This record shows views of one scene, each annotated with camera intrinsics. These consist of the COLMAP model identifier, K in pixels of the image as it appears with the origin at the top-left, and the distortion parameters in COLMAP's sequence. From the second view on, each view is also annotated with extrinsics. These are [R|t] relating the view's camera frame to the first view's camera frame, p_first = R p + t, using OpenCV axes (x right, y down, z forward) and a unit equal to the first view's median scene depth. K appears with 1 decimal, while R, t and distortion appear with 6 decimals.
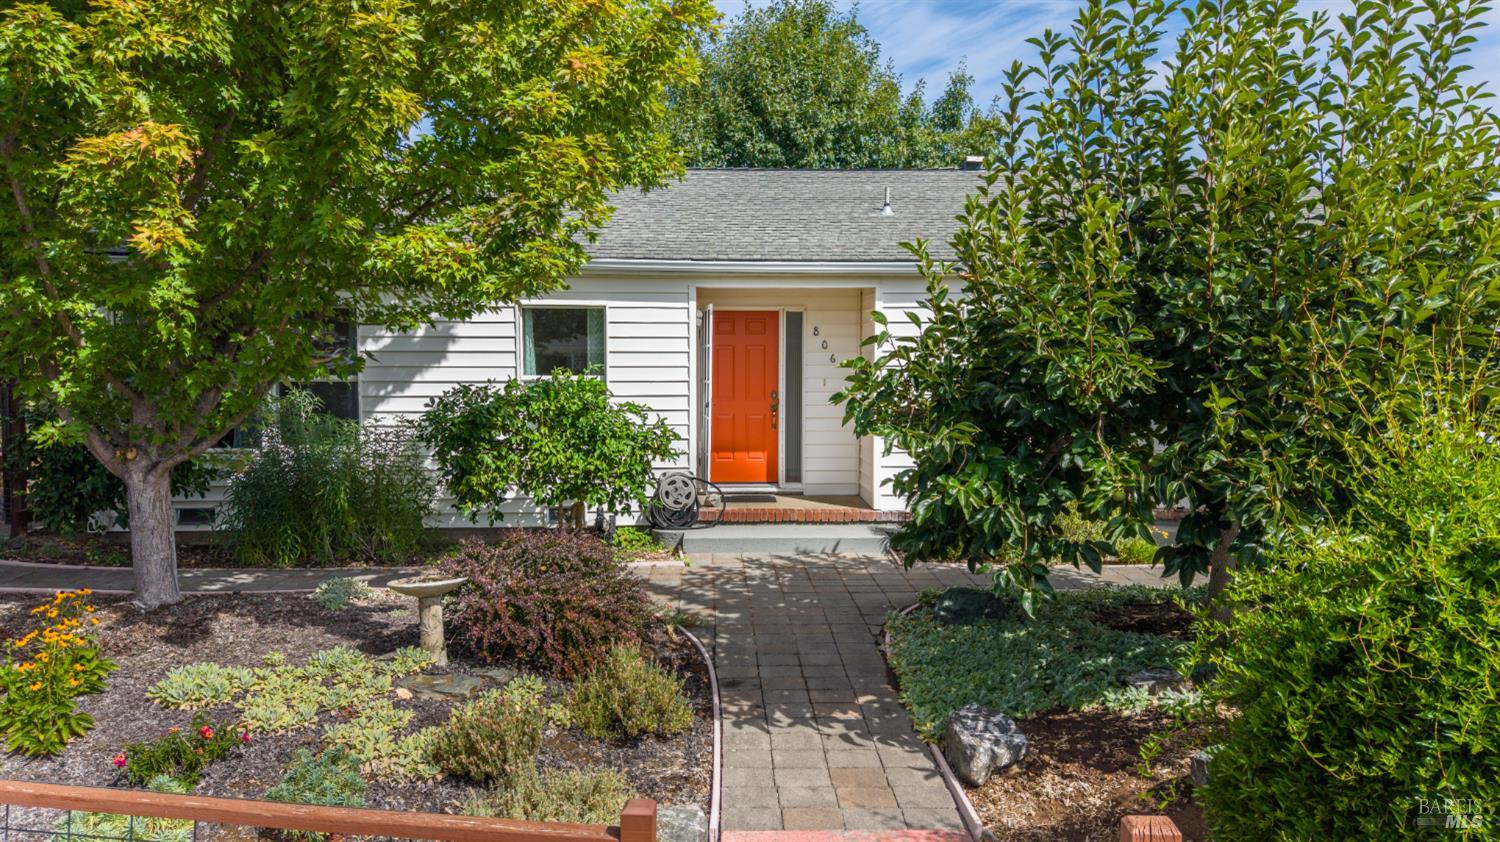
lens RADIAL K [[1057.1, 0, 785.2], [0, 1057.1, 430.4], [0, 0, 1]] dist [0.018877, -0.004292]
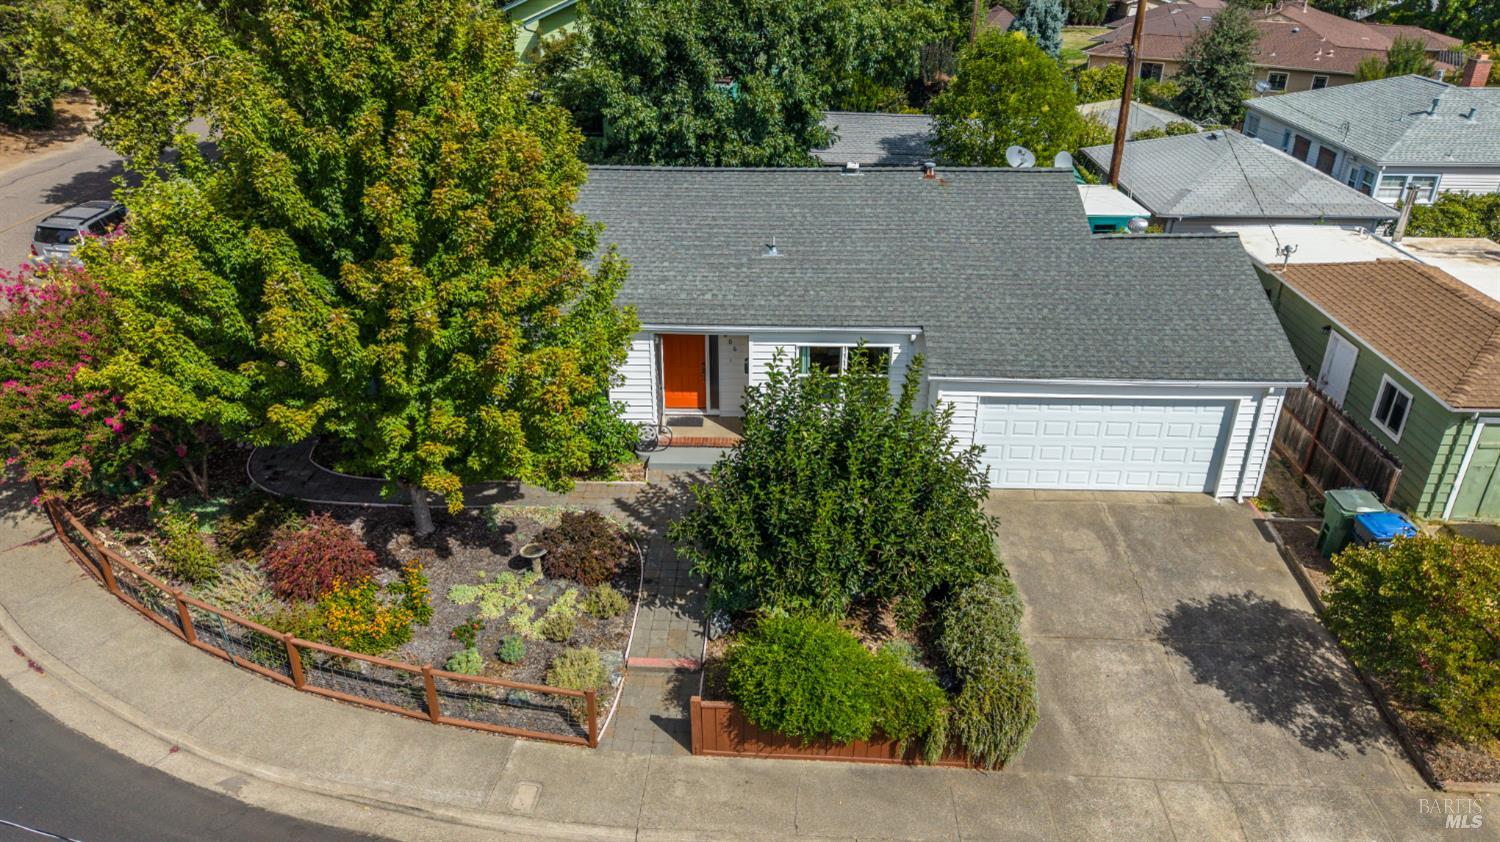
lens RADIAL K [[1034.4, 0, 750.0], [0, 1034.4, 421.0], [0, 0, 1]] dist [-0.004210, -0.000779]
pose [[0.993368, 0.053799, -0.101618, 0.508367], [-0.007898, 0.913624, 0.406484, -1.334628], [0.114709, -0.402986, 0.907989, -1.333755]]
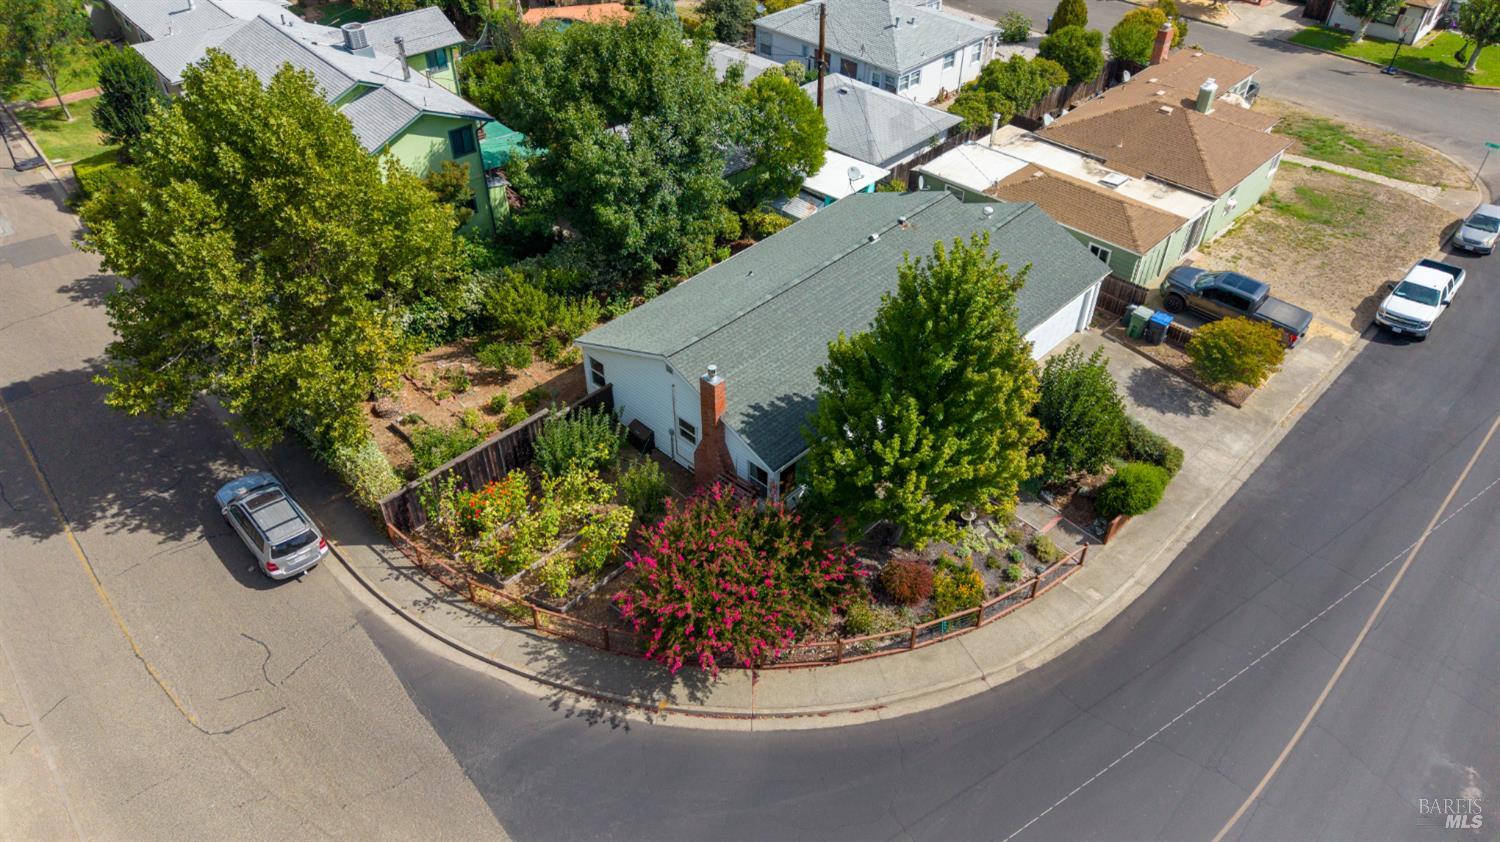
lens RADIAL K [[1057.1, 0, 785.2], [0, 1057.1, 430.4], [0, 0, 1]] dist [0.018877, -0.004292]
pose [[0.734798, -0.414738, 0.536716, -3.700134], [0.006164, 0.795333, 0.606141, -3.478488], [-0.678258, -0.442083, 0.586966, -1.371056]]
